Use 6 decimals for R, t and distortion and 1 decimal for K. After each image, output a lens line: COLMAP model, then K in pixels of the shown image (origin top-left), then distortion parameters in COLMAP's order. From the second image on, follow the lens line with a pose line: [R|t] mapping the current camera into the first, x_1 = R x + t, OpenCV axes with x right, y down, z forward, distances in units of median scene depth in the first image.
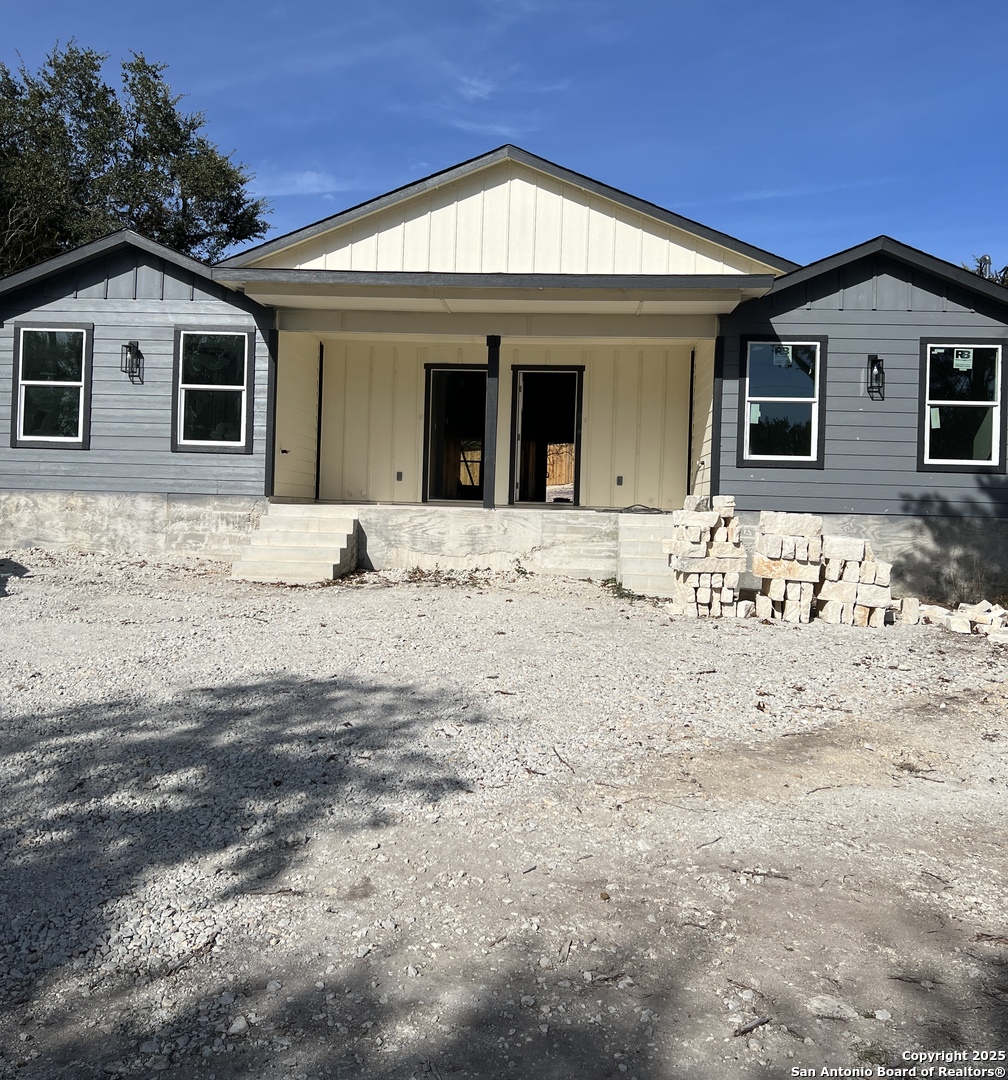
lens RADIAL K [[983.9, 0, 504.0], [0, 983.9, 540.0], [0, 0, 1]] dist [-0.020261, -0.008188]
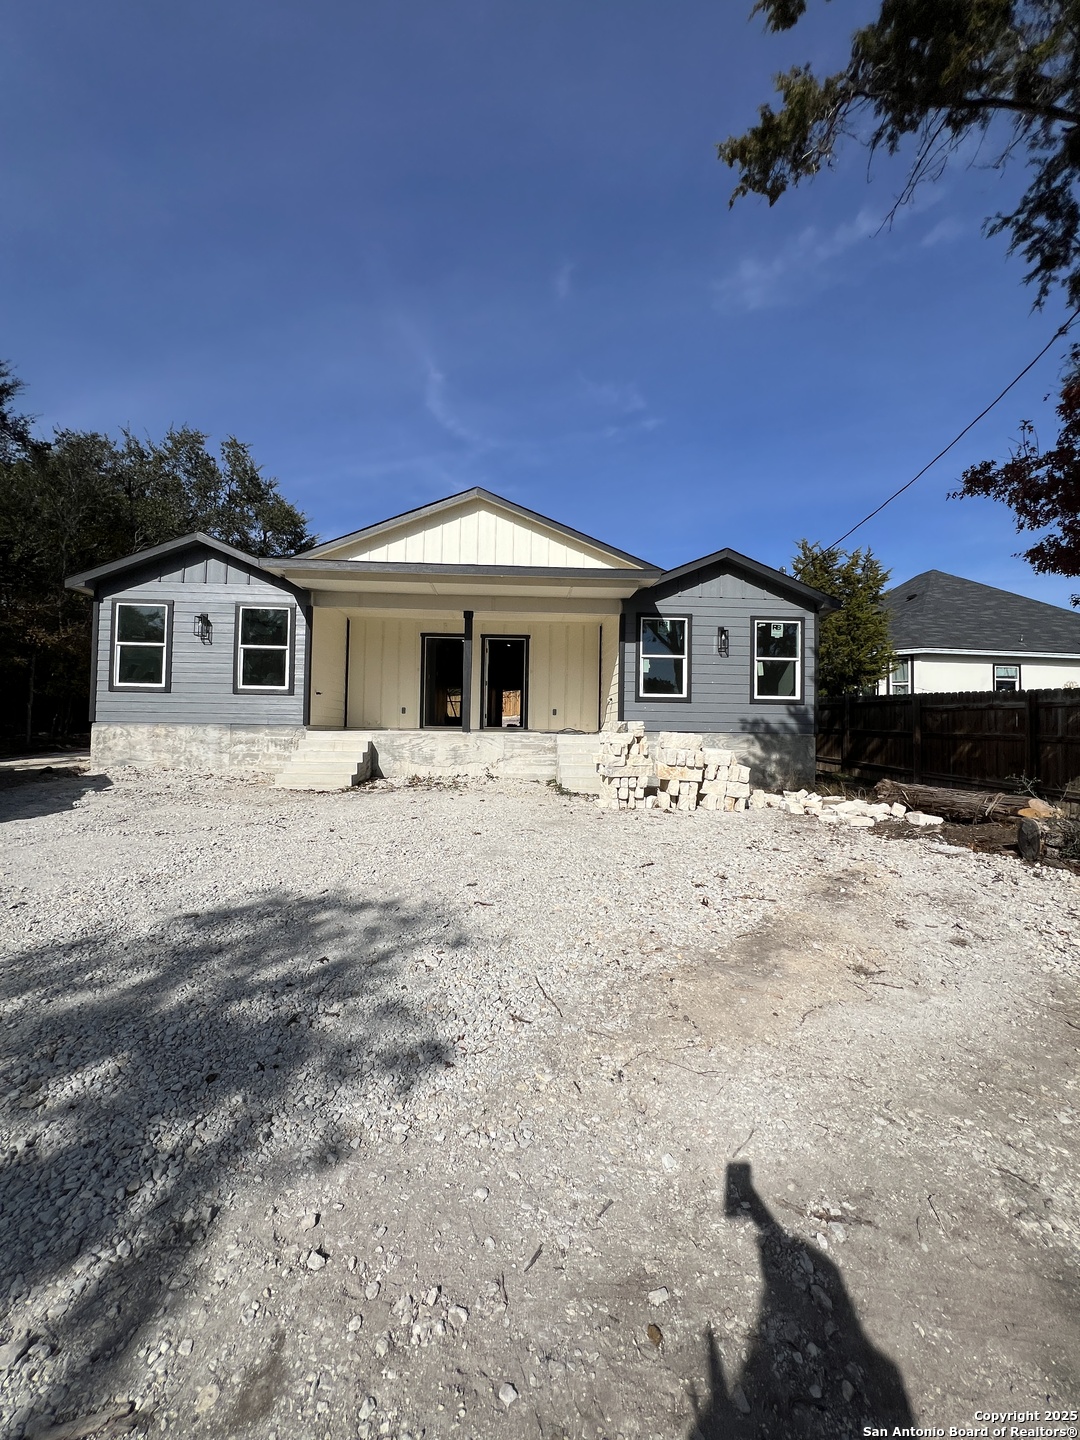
lens RADIAL K [[573.9, 0, 540.0], [0, 573.9, 720.0], [0, 0, 1]] dist [-0.018213, 0.000150]
pose [[0.993551, -0.011068, 0.112846, -0.002961], [0.016635, 0.998684, -0.048511, -0.007715], [-0.112160, 0.050075, 0.992428, 0.165052]]
